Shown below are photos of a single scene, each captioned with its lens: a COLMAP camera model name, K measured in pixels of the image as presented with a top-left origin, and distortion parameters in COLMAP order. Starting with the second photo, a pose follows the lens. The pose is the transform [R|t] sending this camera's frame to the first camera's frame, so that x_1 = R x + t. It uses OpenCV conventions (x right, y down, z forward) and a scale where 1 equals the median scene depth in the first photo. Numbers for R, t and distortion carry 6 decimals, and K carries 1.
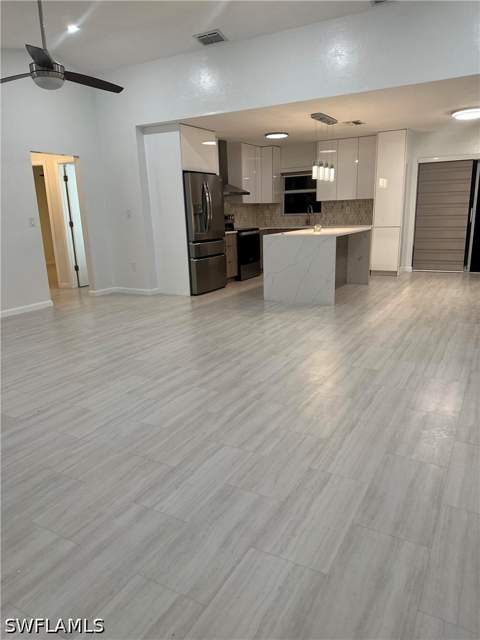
lens RADIAL K [[448.7, 0, 245.8], [0, 448.7, 319.6], [0, 0, 1]] dist [0.061689, -0.009247]
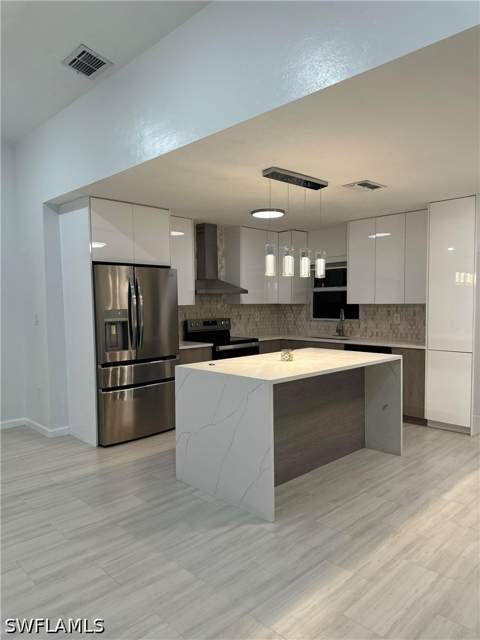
lens RADIAL K [[448.7, 0, 235.3], [0, 448.7, 324.0], [0, 0, 1]] dist [0.061689, -0.009247]
pose [[0.958147, 0.035254, -0.284098, 0.204978], [-0.086580, 0.981600, -0.170193, -0.109892], [0.272870, 0.187667, 0.943569, 0.341194]]
